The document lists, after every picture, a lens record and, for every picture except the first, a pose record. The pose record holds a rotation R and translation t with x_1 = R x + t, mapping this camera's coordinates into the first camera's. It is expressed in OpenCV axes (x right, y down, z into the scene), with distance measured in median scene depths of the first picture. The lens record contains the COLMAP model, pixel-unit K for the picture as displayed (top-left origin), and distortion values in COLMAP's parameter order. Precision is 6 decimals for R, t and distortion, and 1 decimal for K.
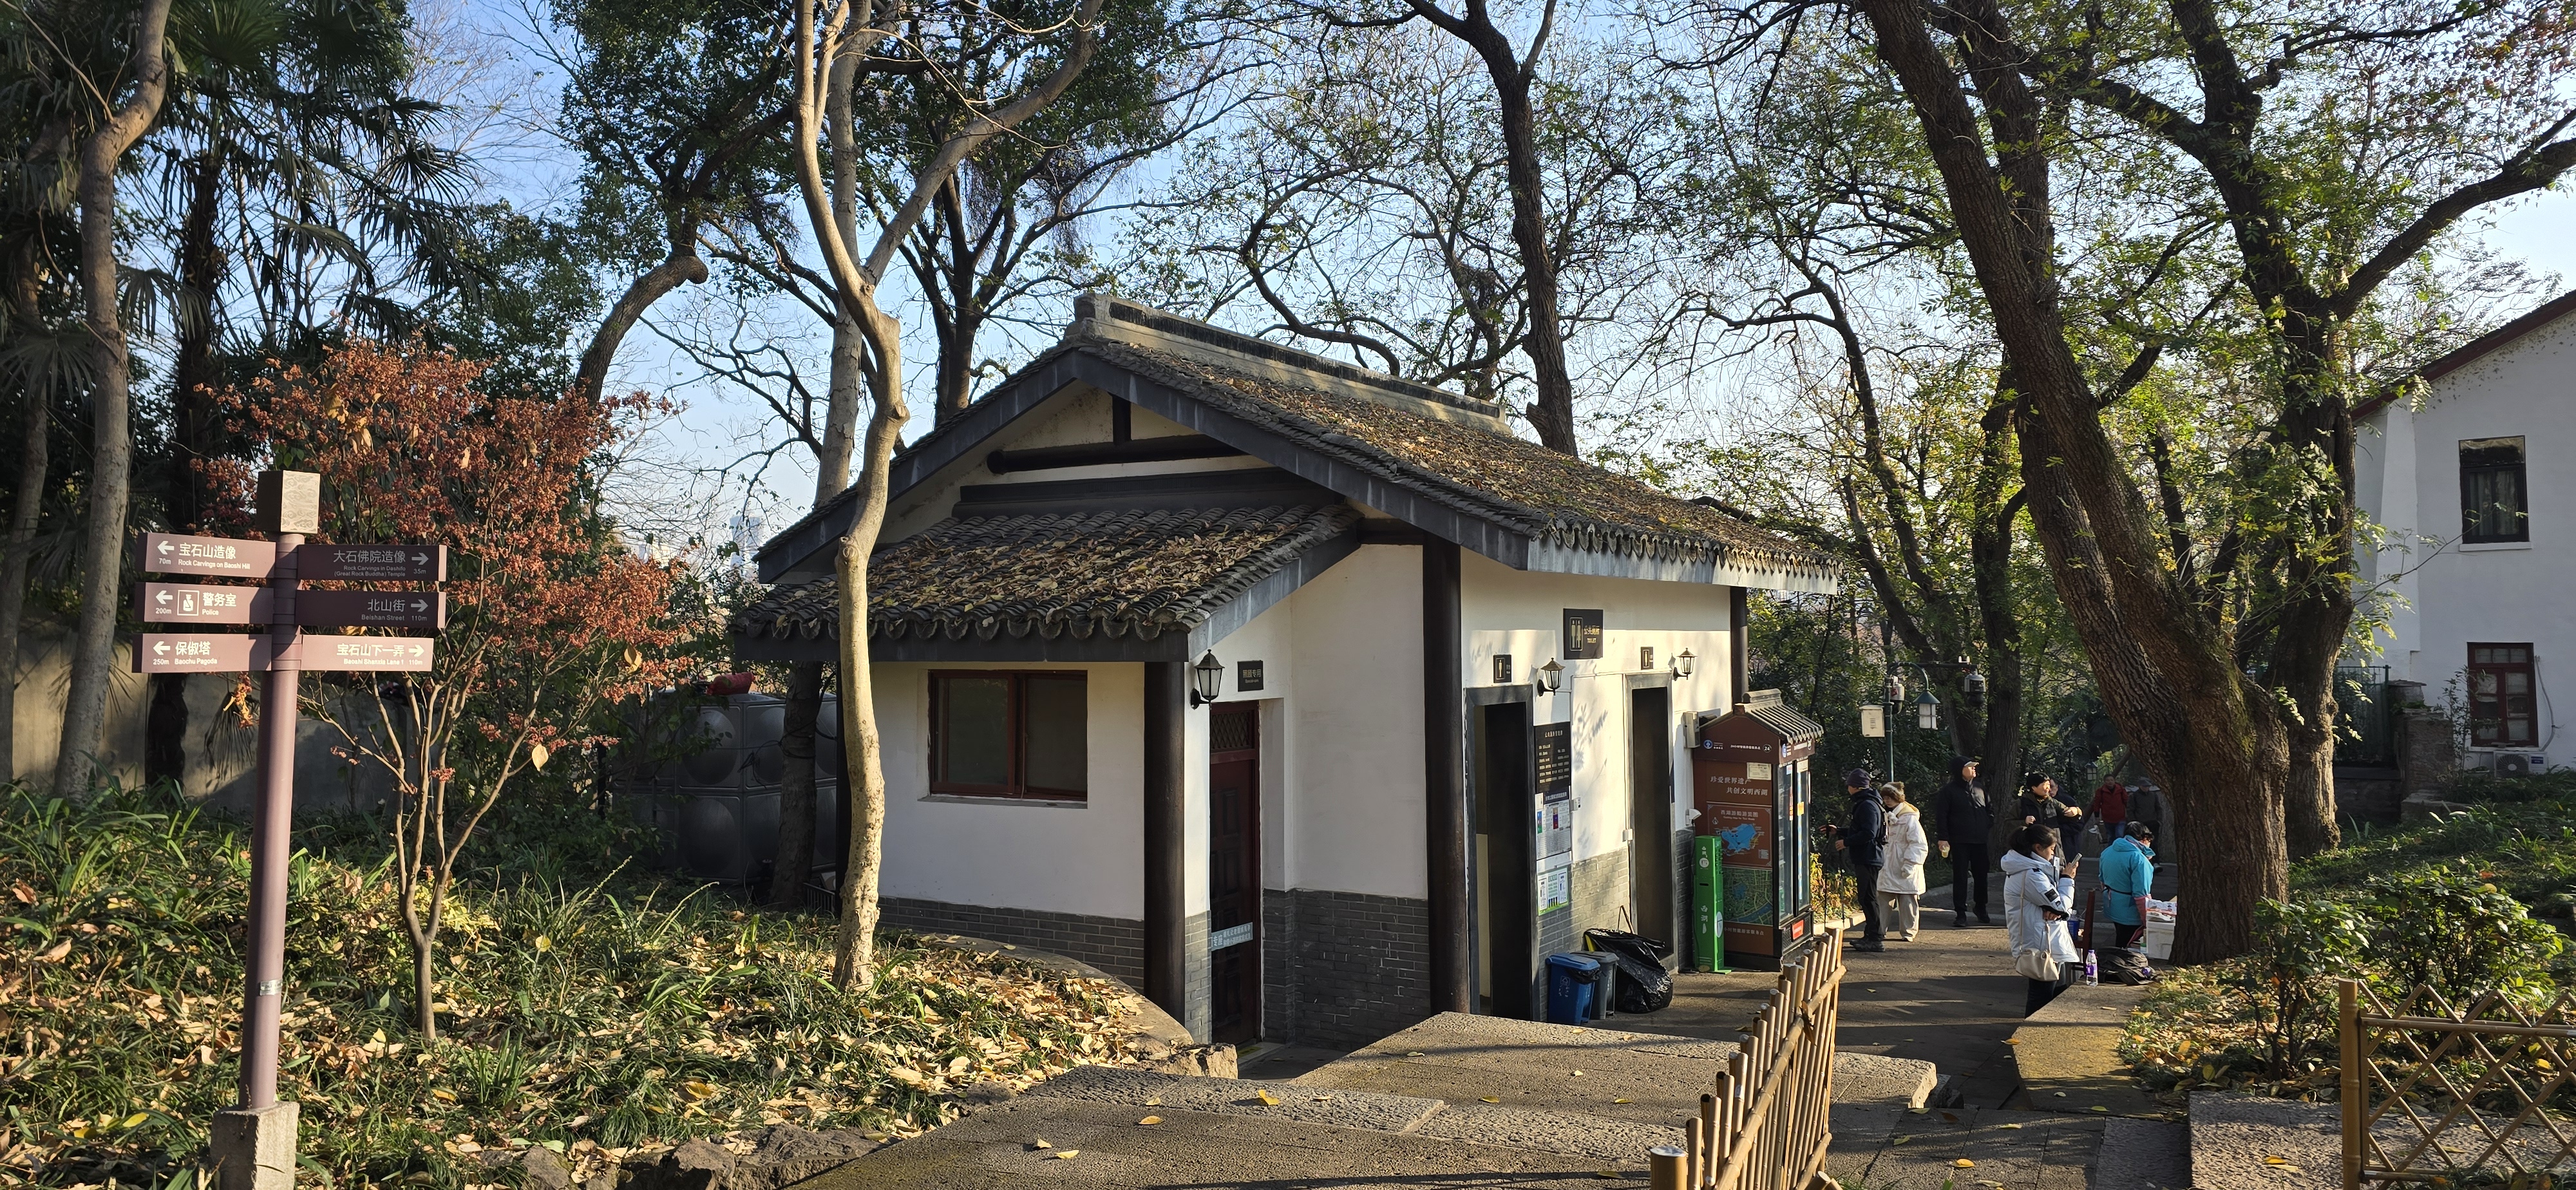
lens RADIAL K [[1563.1, 0, 1283.9], [0, 1563.1, 573.8], [0, 0, 1]] dist [0.009693, 0.000567]
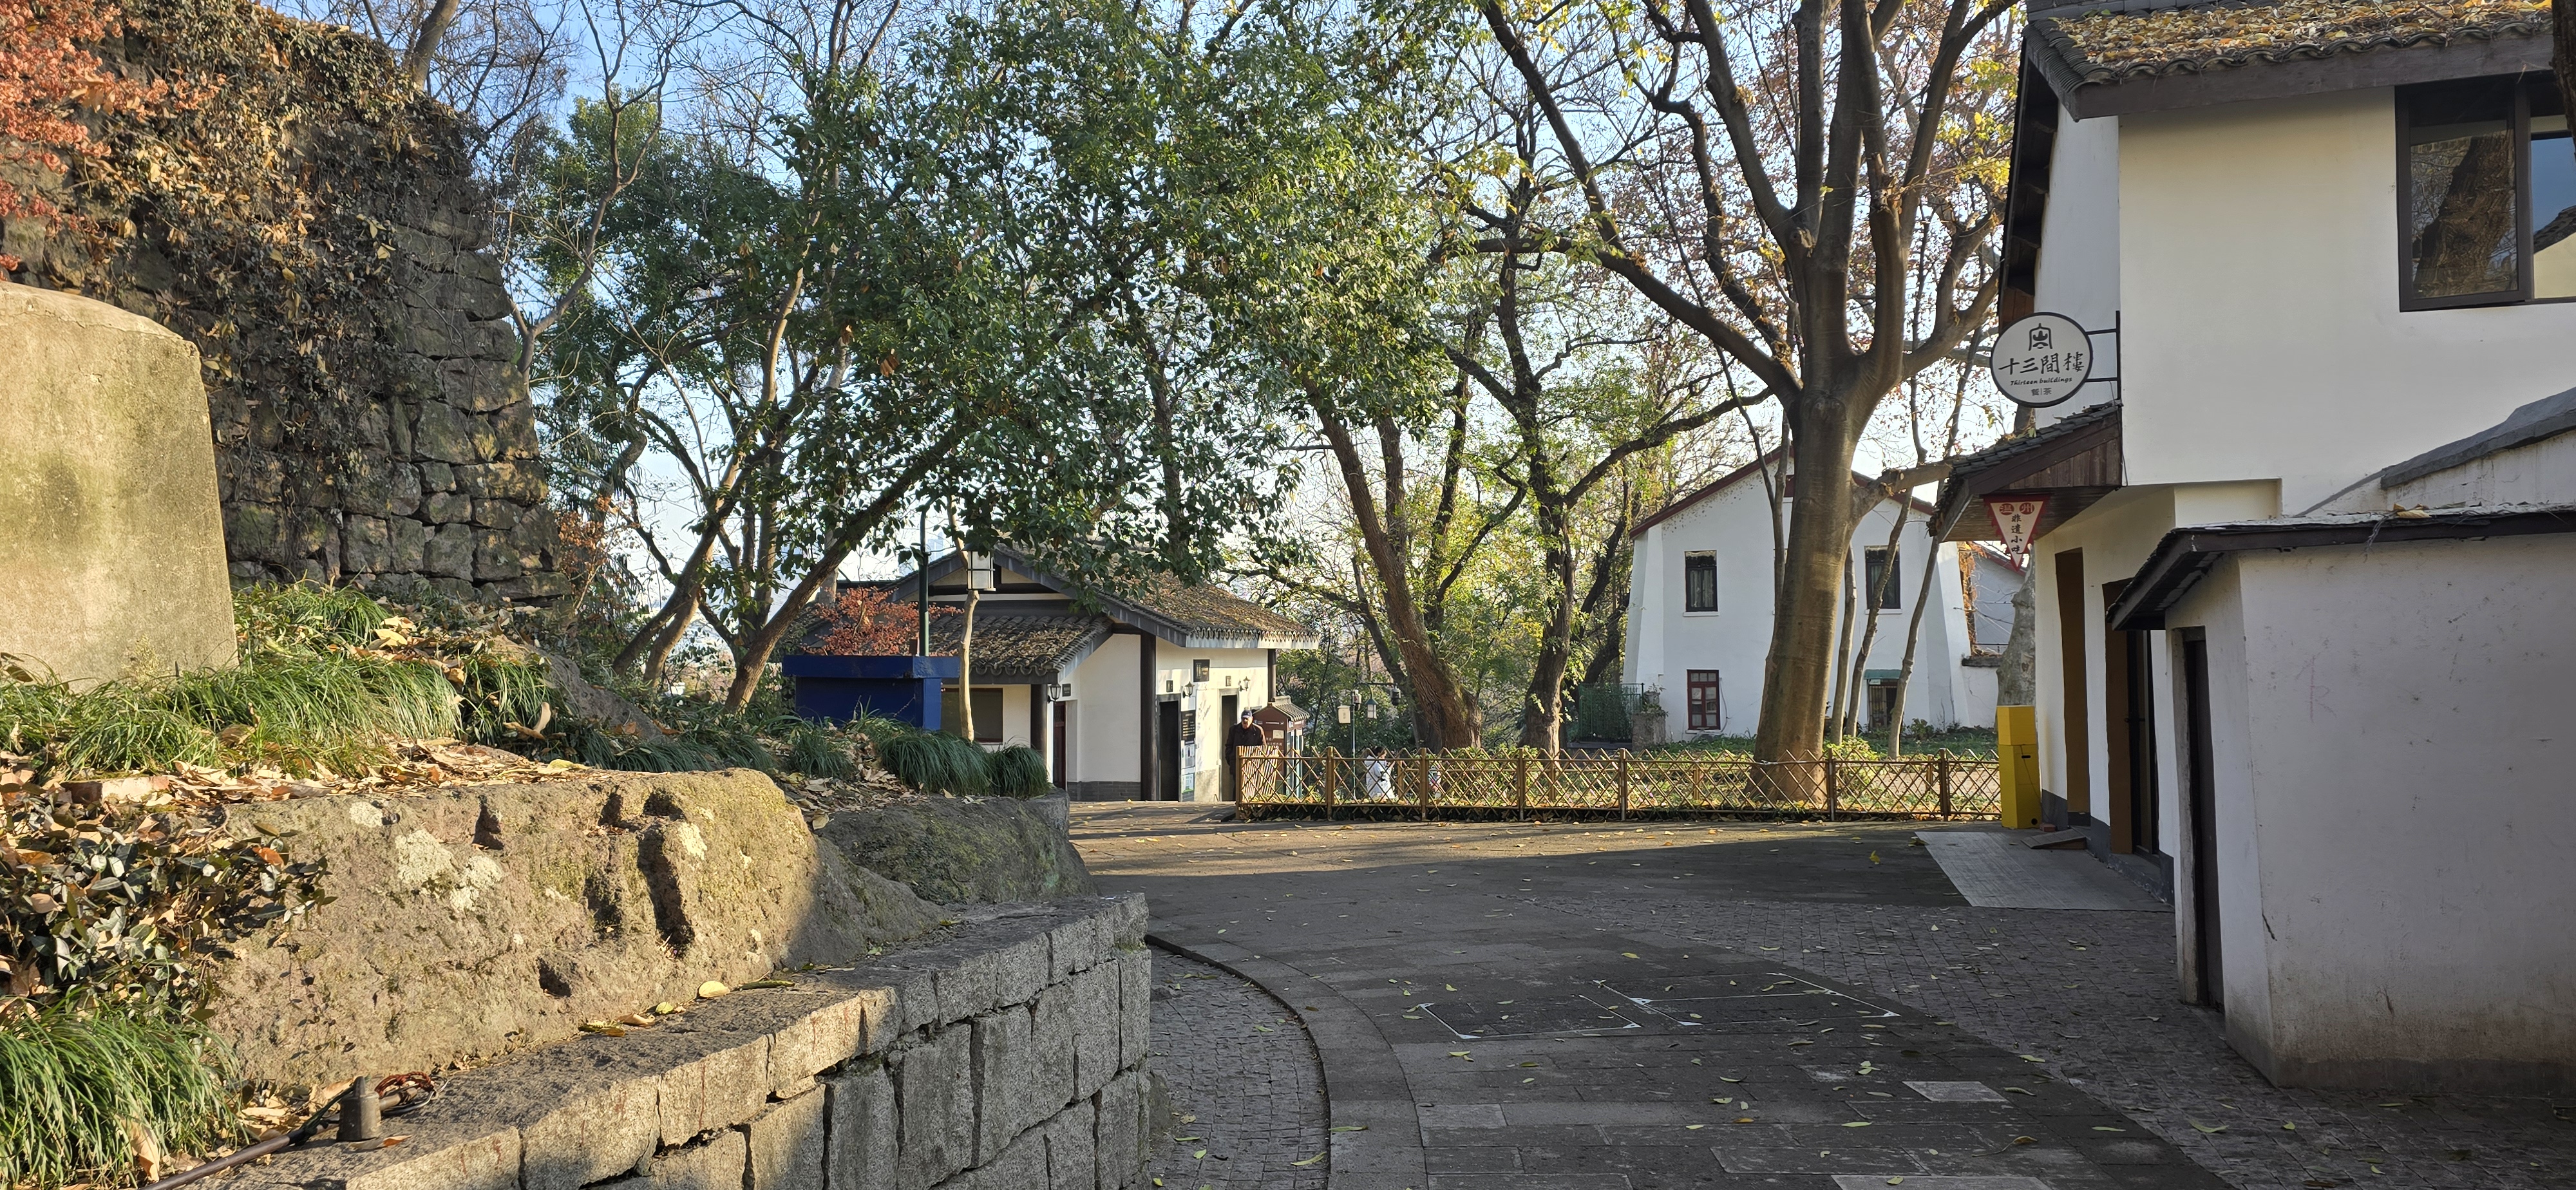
lens RADIAL K [[1563.1, 0, 1292.9], [0, 1563.1, 594.9], [0, 0, 1]] dist [0.009693, 0.000567]
pose [[0.961525, 0.013330, 0.274392, -0.295039], [-0.013873, 0.999904, 0.000036, -0.071037], [-0.274366, -0.003842, 0.961618, -1.175882]]
